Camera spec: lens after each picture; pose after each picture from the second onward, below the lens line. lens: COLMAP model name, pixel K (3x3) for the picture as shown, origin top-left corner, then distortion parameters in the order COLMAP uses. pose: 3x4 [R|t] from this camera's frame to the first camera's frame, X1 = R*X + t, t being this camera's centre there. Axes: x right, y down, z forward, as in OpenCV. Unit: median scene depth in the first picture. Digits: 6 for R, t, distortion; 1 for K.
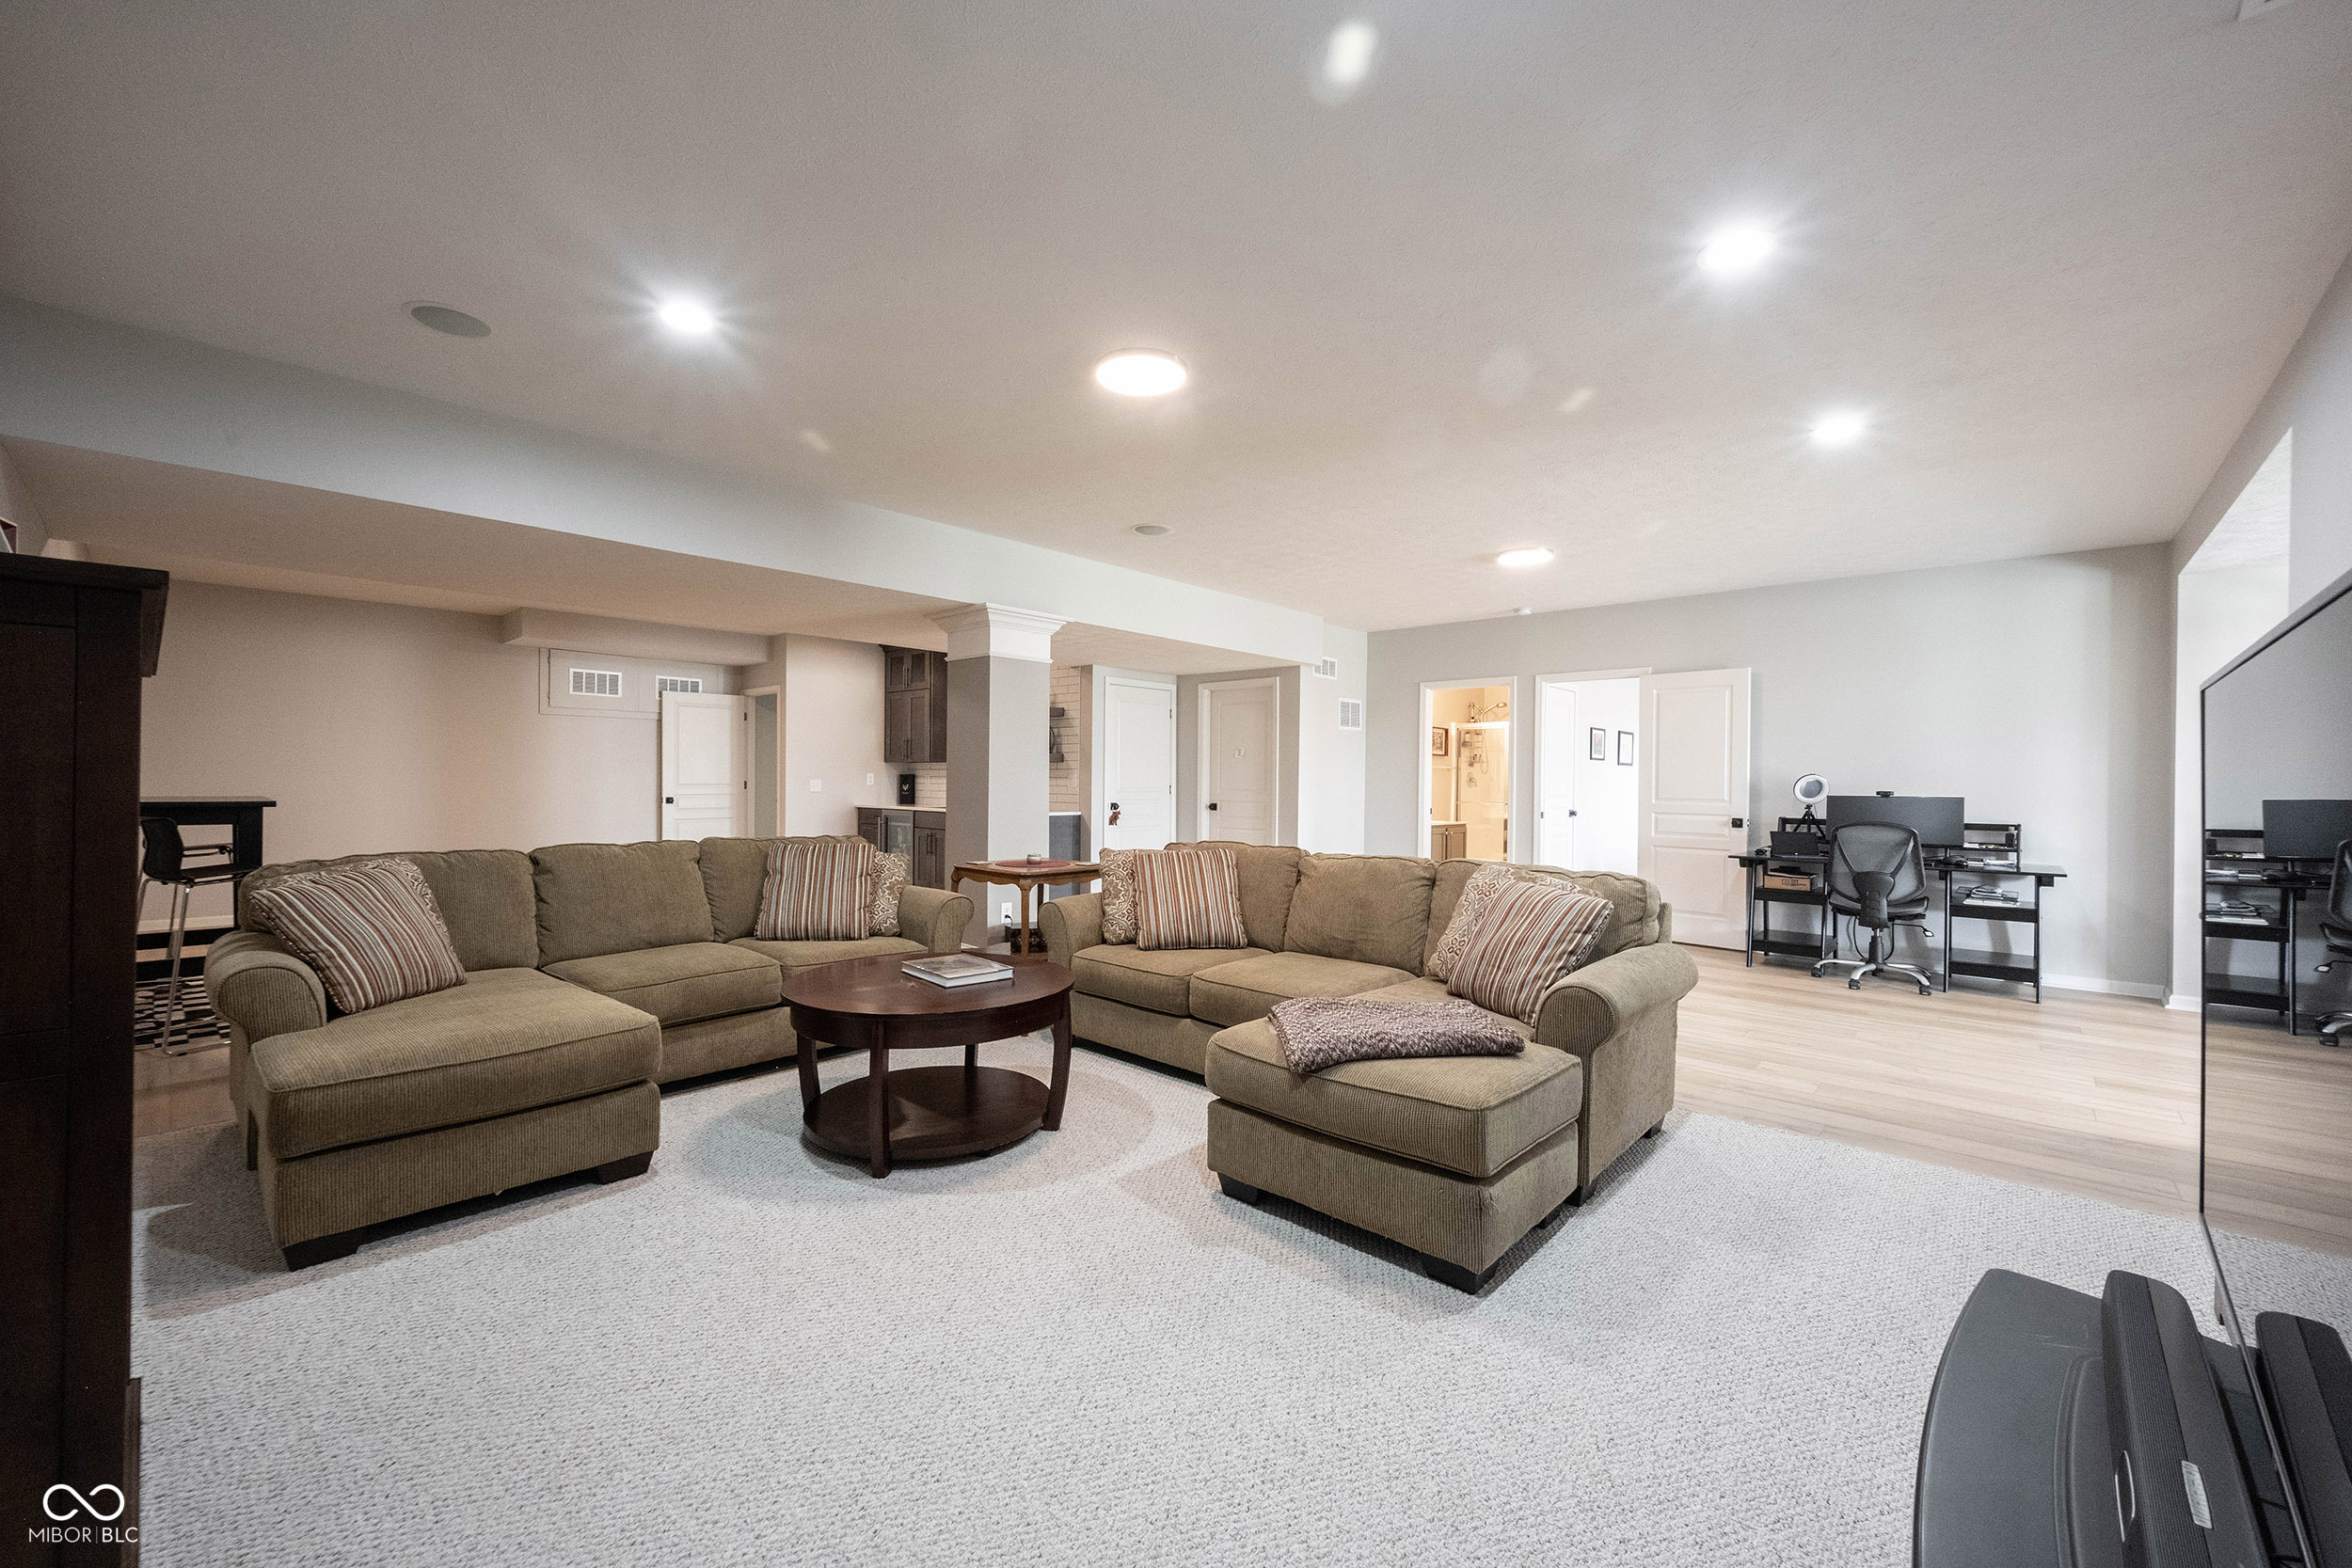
lens RADIAL K [[924.4, 0, 1172.1], [0, 924.4, 784.0], [0, 0, 1]] dist [-0.001564, -0.000260]
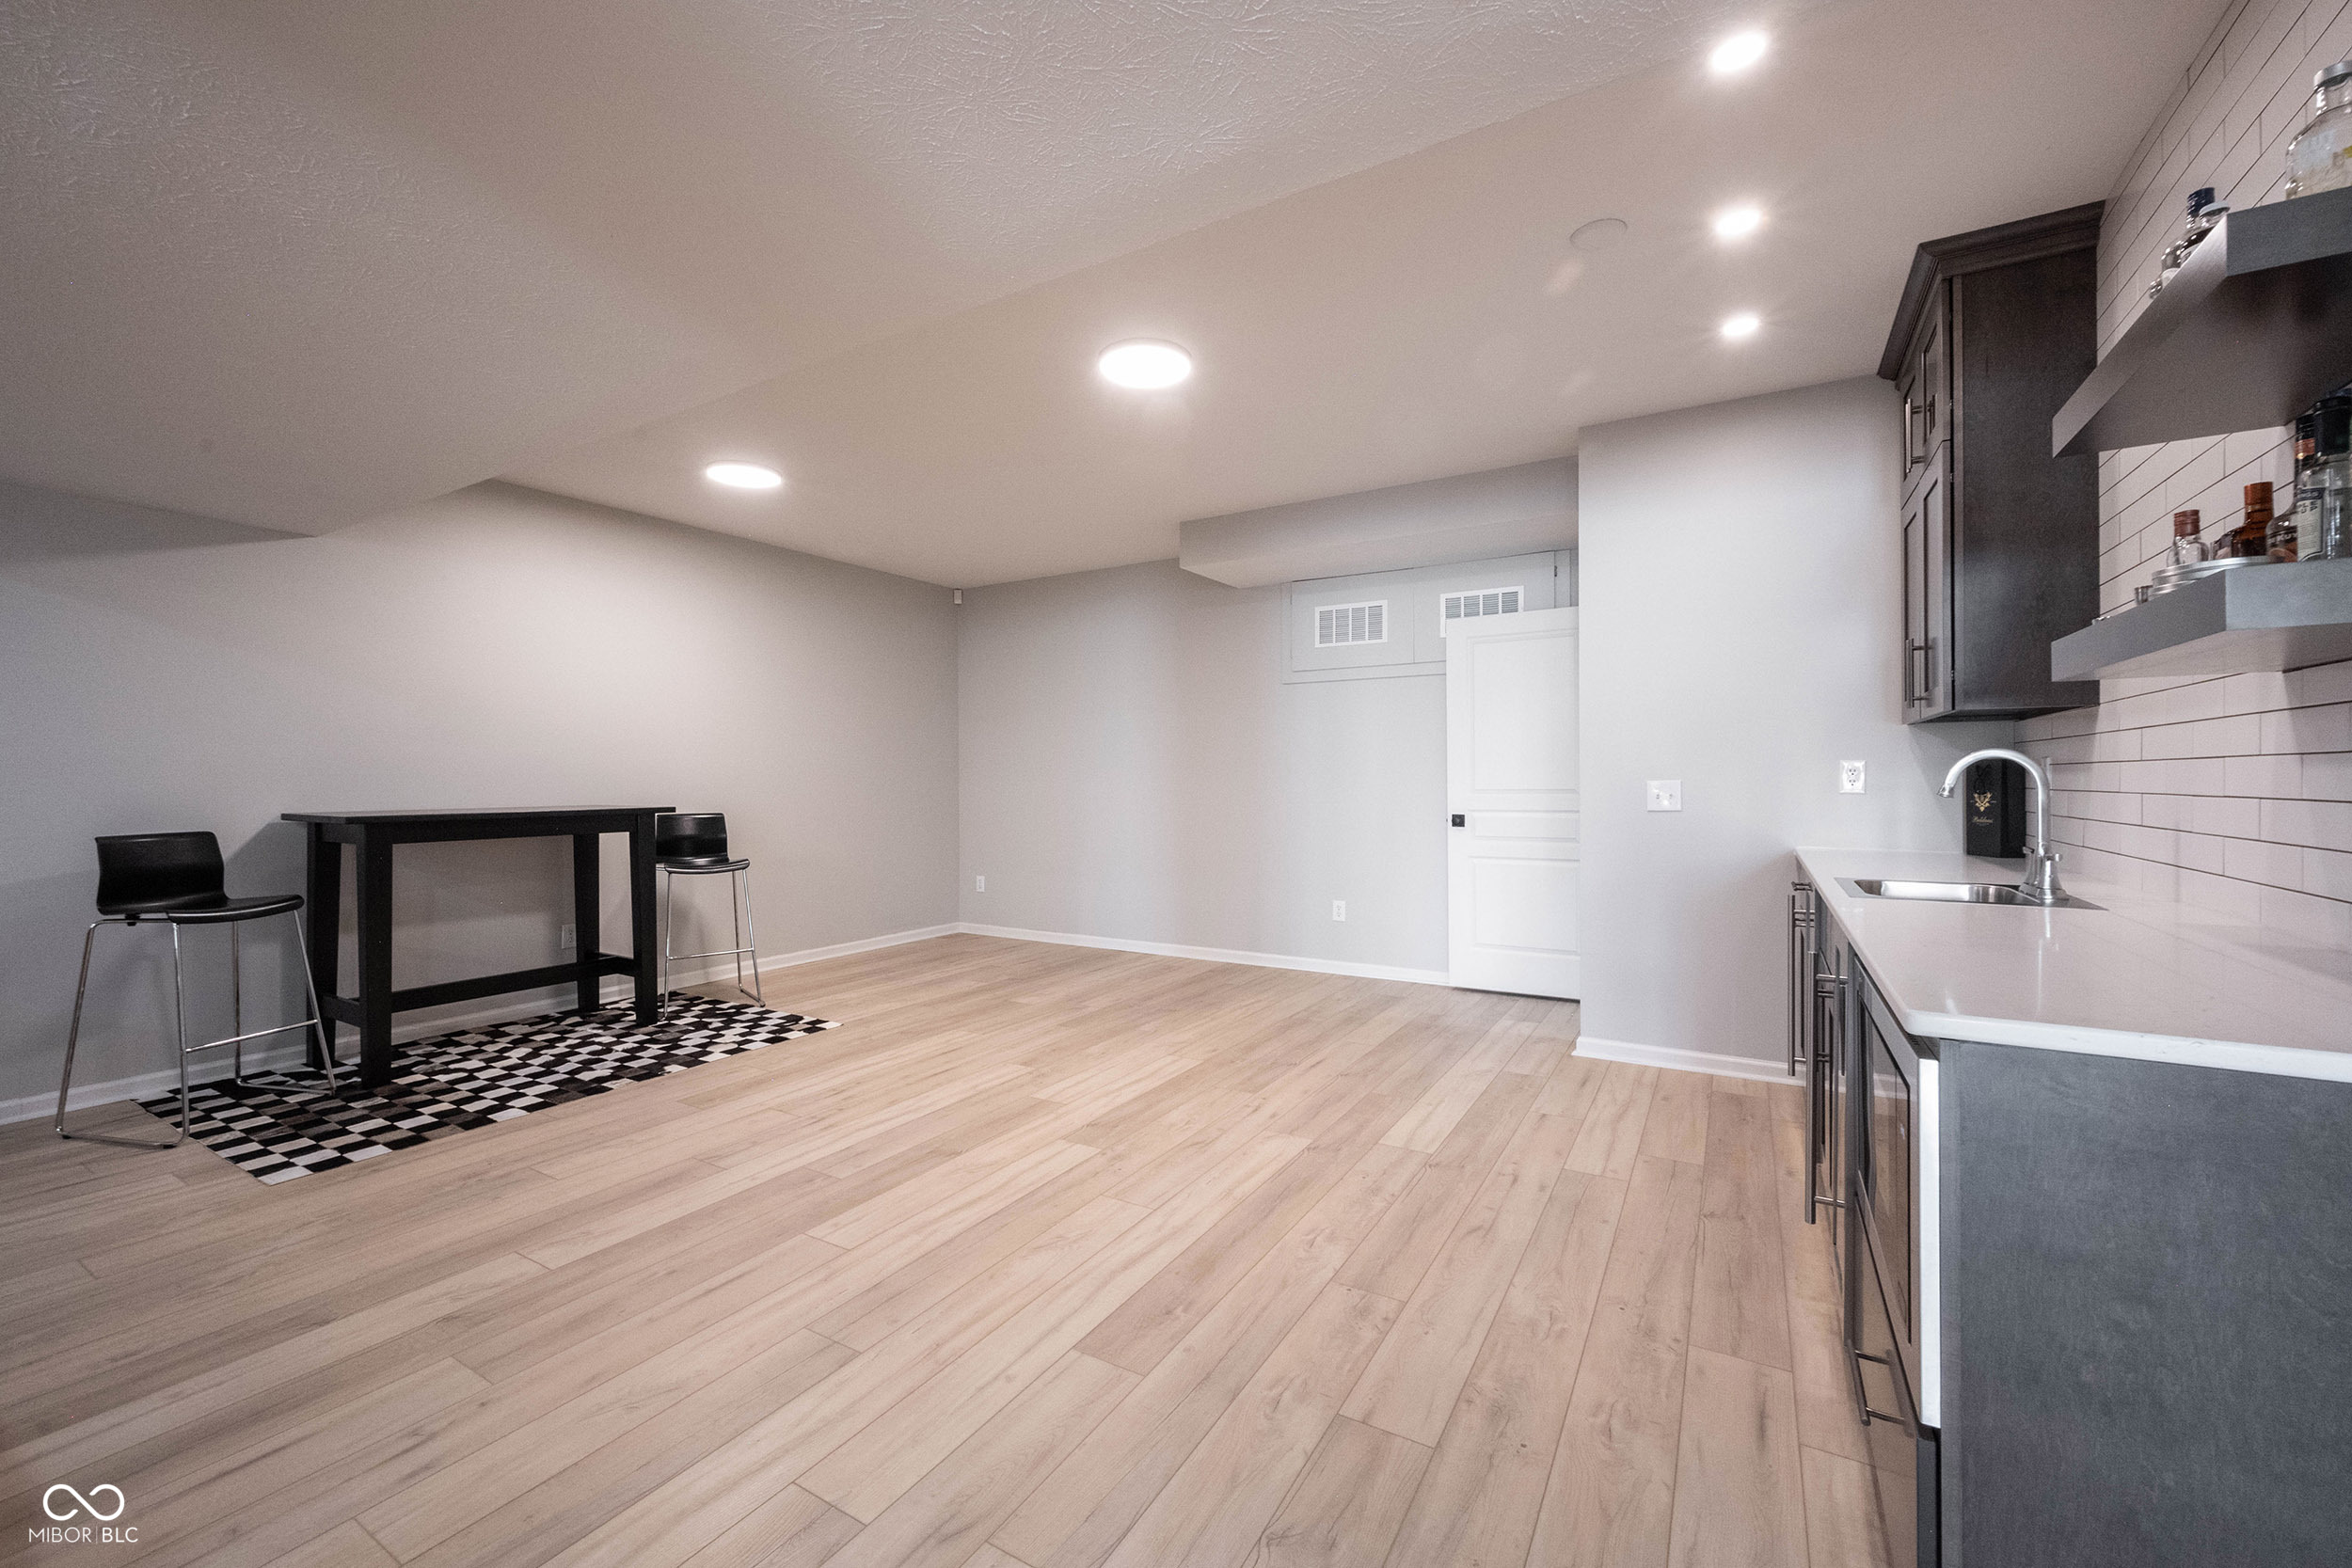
lens RADIAL K [[948.0, 0, 1170.2], [0, 948.0, 781.1], [0, 0, 1]] dist [0.002040, 0.000156]
pose [[0.200005, -0.007581, -0.979766, -0.053107], [0.002158, 0.999971, -0.007297, -0.002400], [0.979793, -0.000655, 0.200015, 1.029643]]
